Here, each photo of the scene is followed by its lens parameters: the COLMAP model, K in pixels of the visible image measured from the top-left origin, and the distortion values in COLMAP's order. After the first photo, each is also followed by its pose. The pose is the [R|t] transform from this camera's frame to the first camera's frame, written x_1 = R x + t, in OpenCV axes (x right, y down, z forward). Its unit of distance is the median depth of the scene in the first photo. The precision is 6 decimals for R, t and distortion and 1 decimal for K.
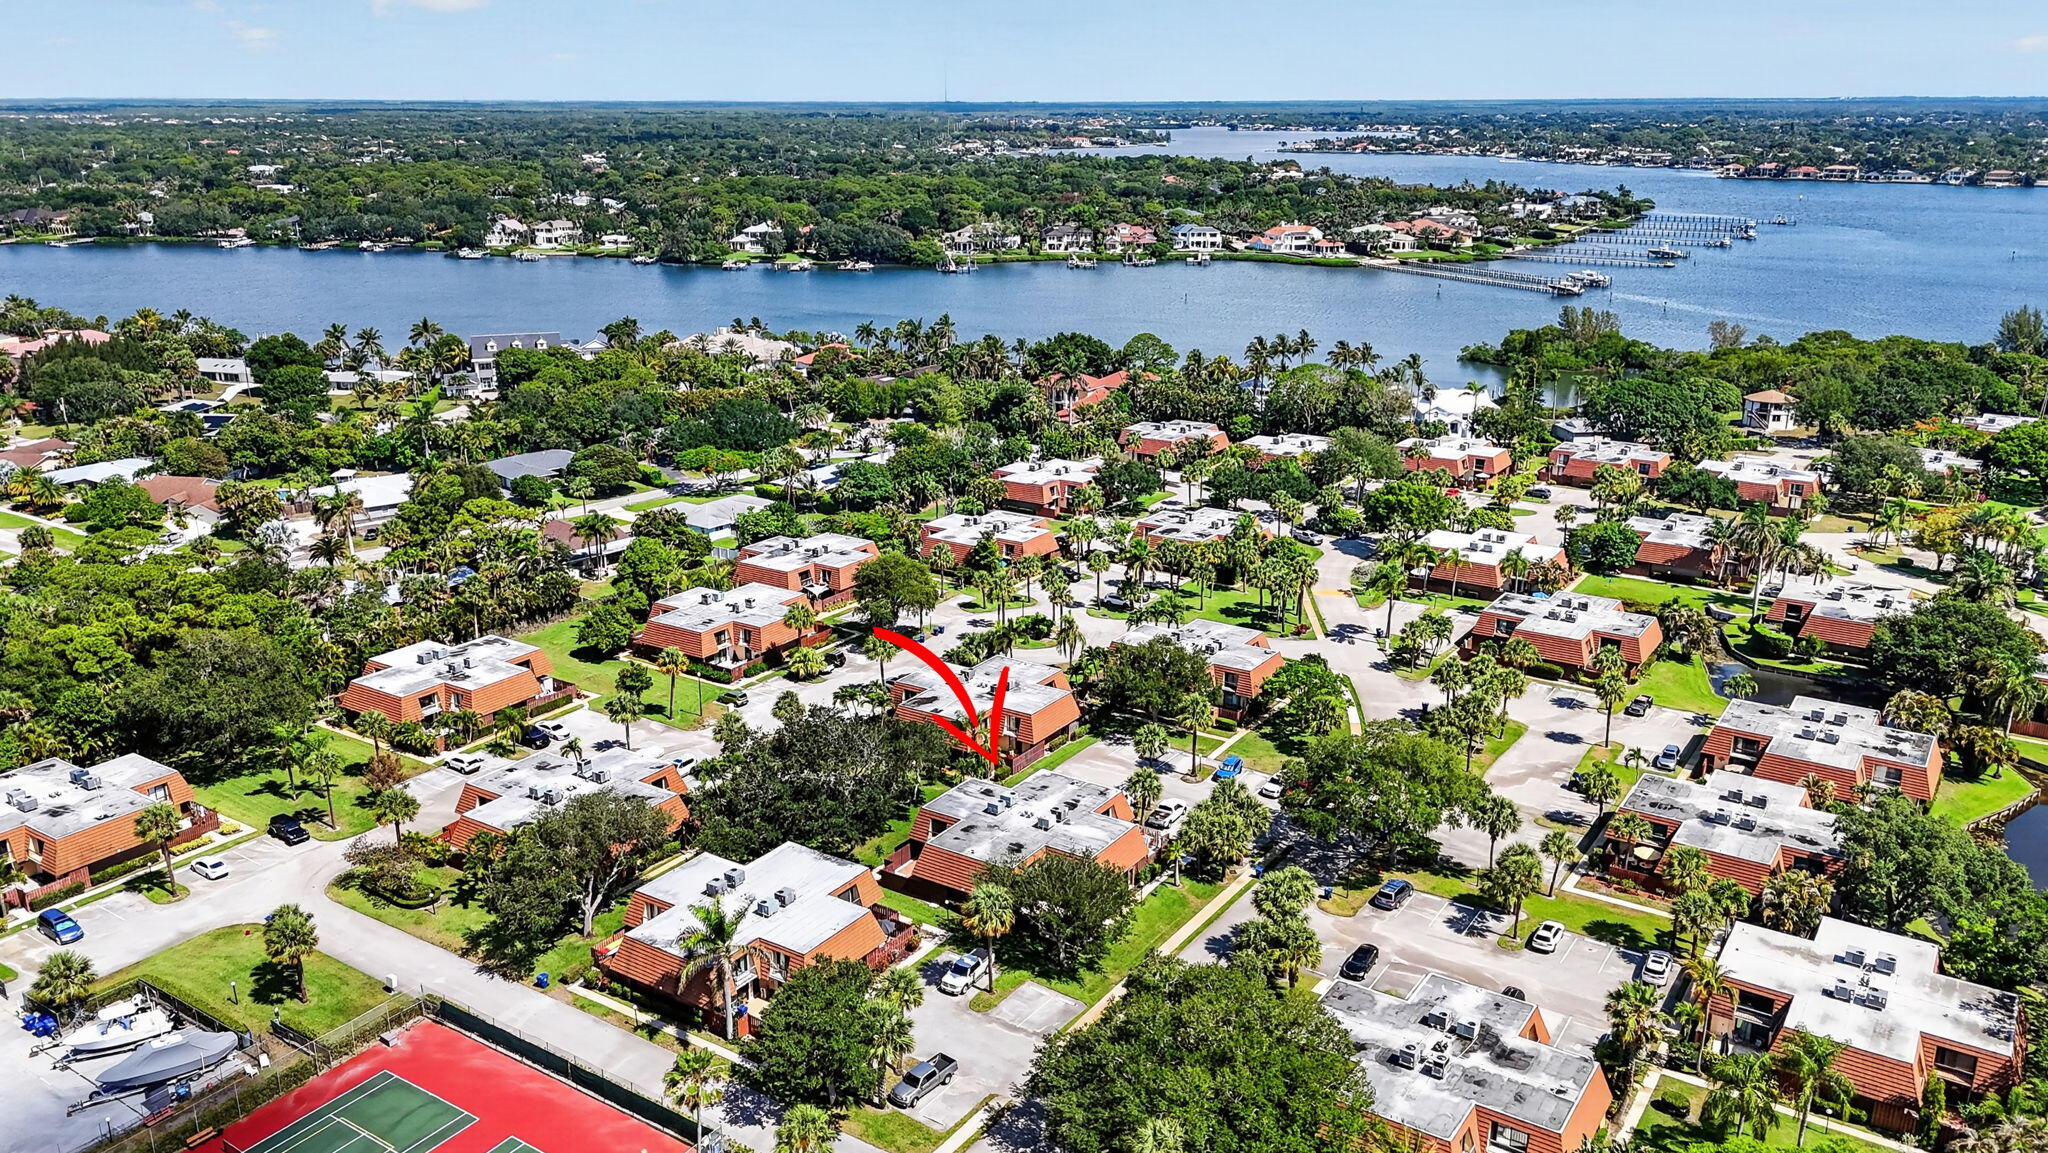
lens RADIAL K [[1497.9, 0, 1024.0], [0, 1497.9, 576.5], [0, 0, 1]] dist [0.076411, -0.078610]
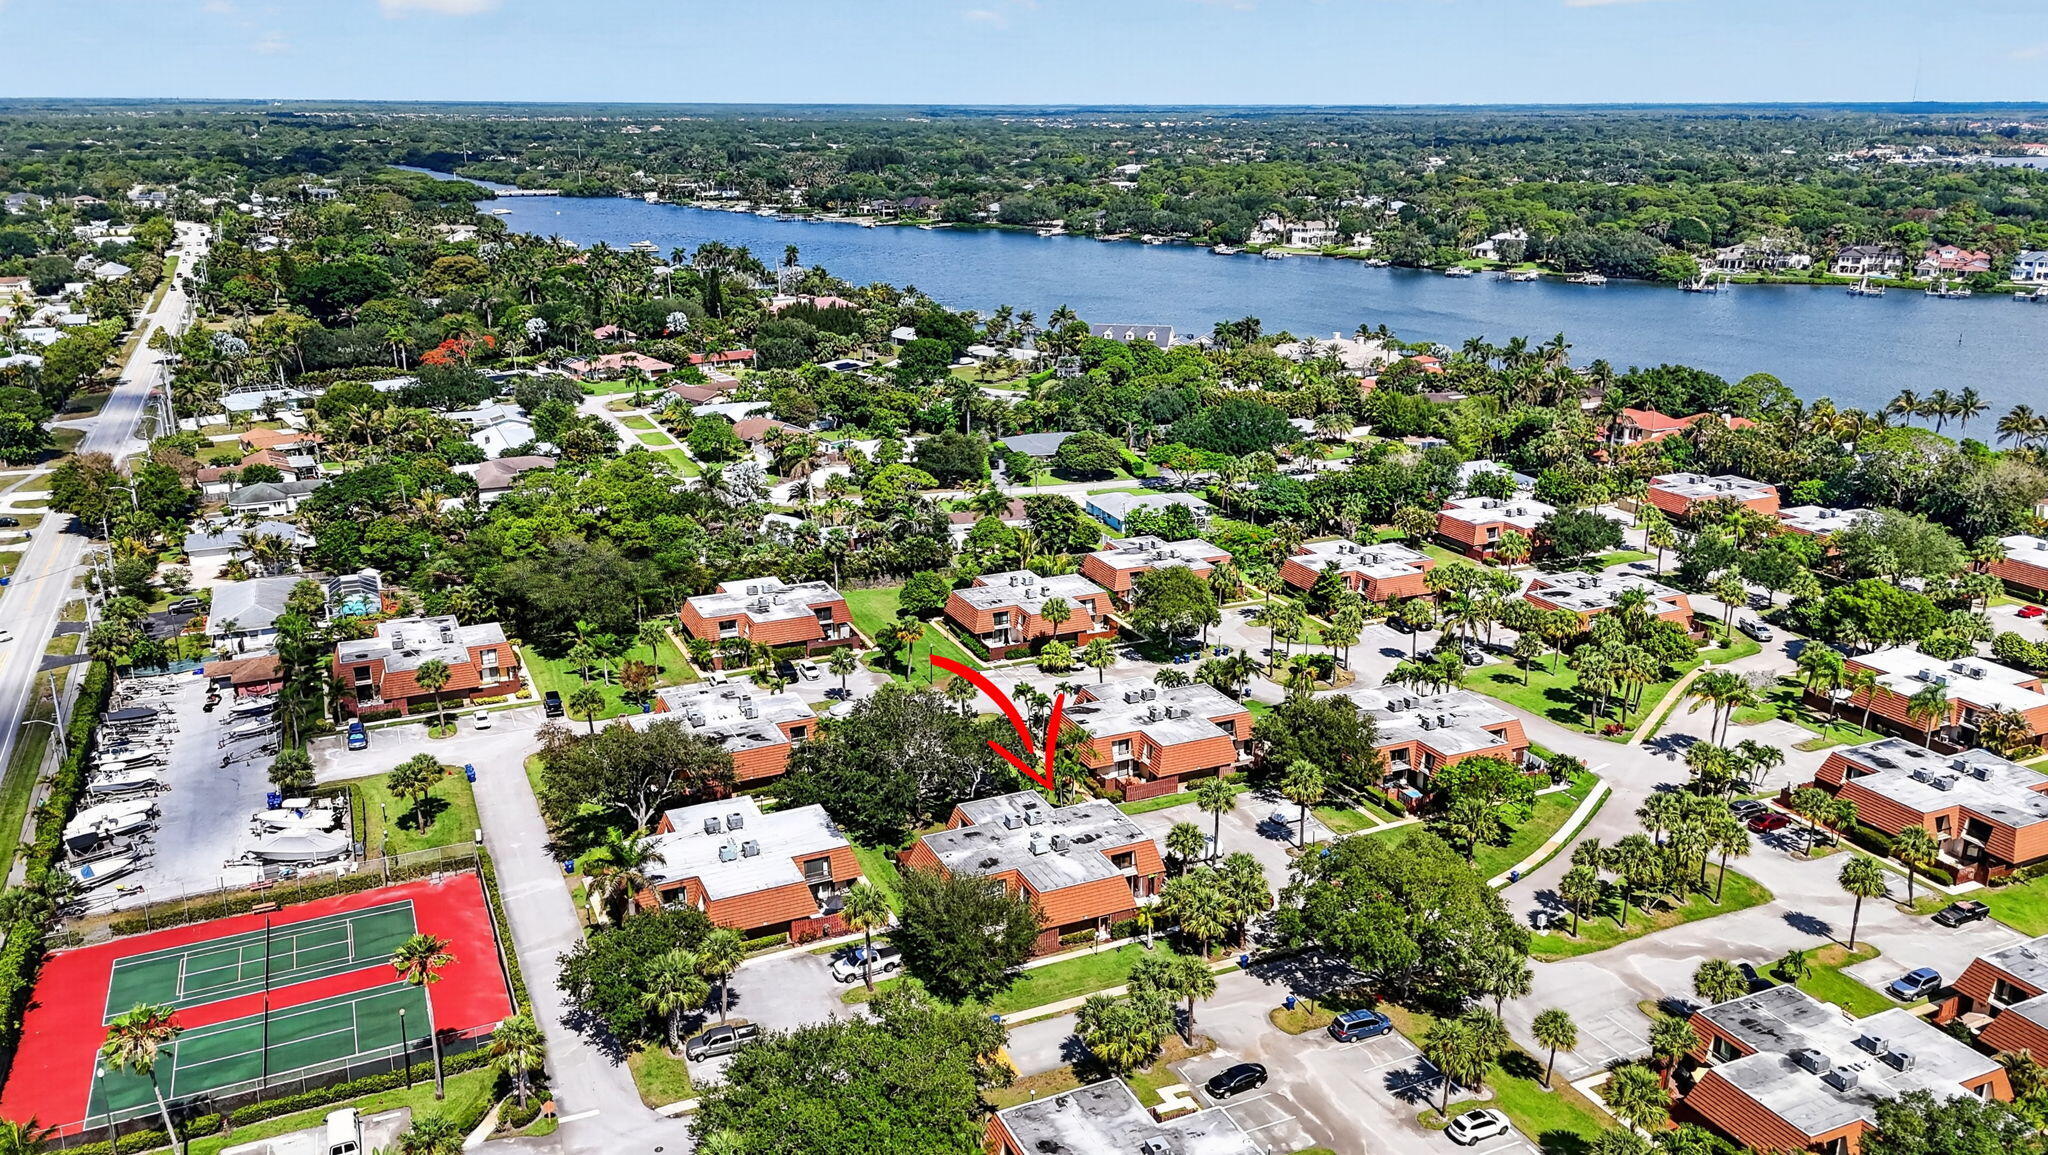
lens RADIAL K [[1497.9, 0, 1024.0], [0, 1497.9, 577.5], [0, 0, 1]] dist [0.076411, -0.078610]
pose [[0.857221, 0.157539, -0.490258, 0.244359], [-0.158161, 0.986583, 0.040481, -0.024600], [0.490058, 0.042839, 0.870637, 0.076714]]
